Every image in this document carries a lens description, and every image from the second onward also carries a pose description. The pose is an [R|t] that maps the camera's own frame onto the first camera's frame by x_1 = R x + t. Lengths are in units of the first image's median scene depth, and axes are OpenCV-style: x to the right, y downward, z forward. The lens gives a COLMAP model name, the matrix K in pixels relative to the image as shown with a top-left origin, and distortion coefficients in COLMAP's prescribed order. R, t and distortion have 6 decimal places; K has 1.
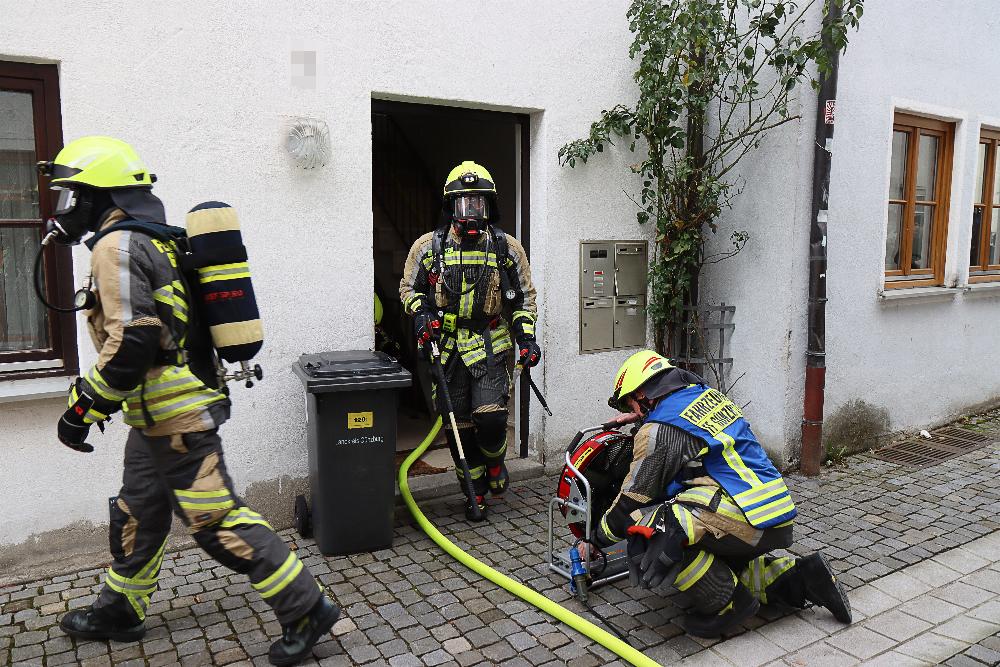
lens RADIAL K [[841.9, 0, 500.0], [0, 841.9, 333.5], [0, 0, 1]] dist [-0.000934, -0.000621]
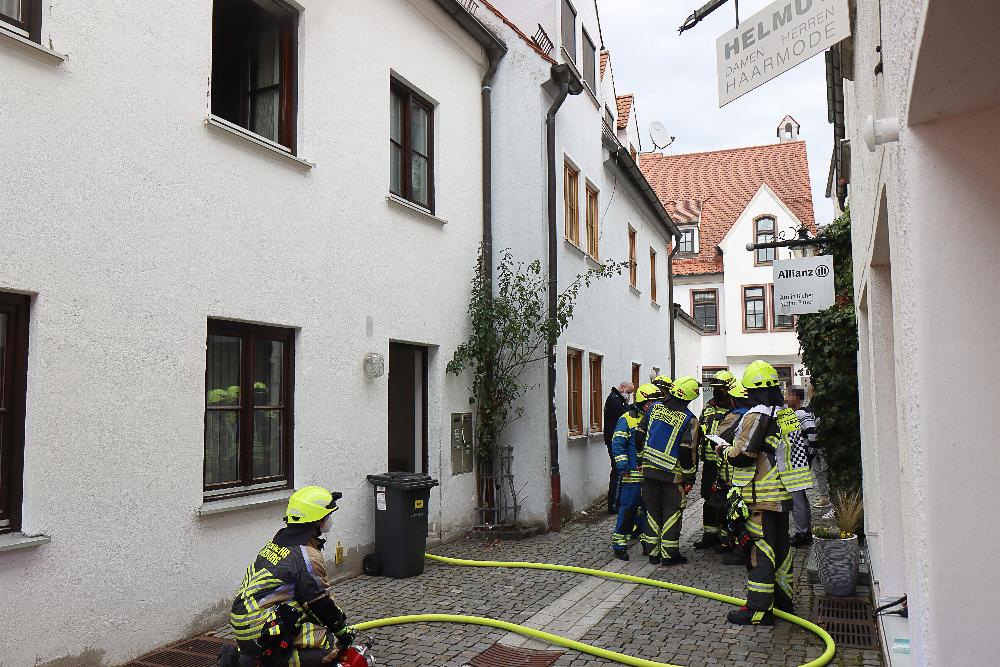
lens RADIAL K [[841.9, 0, 500.0], [0, 841.9, 333.5], [0, 0, 1]] dist [-0.000934, -0.000621]
pose [[0.828755, 0.036510, 0.558419, -0.870546], [0.081225, 0.979454, -0.184585, 0.069740], [-0.553685, 0.198333, 0.808763, -0.610283]]
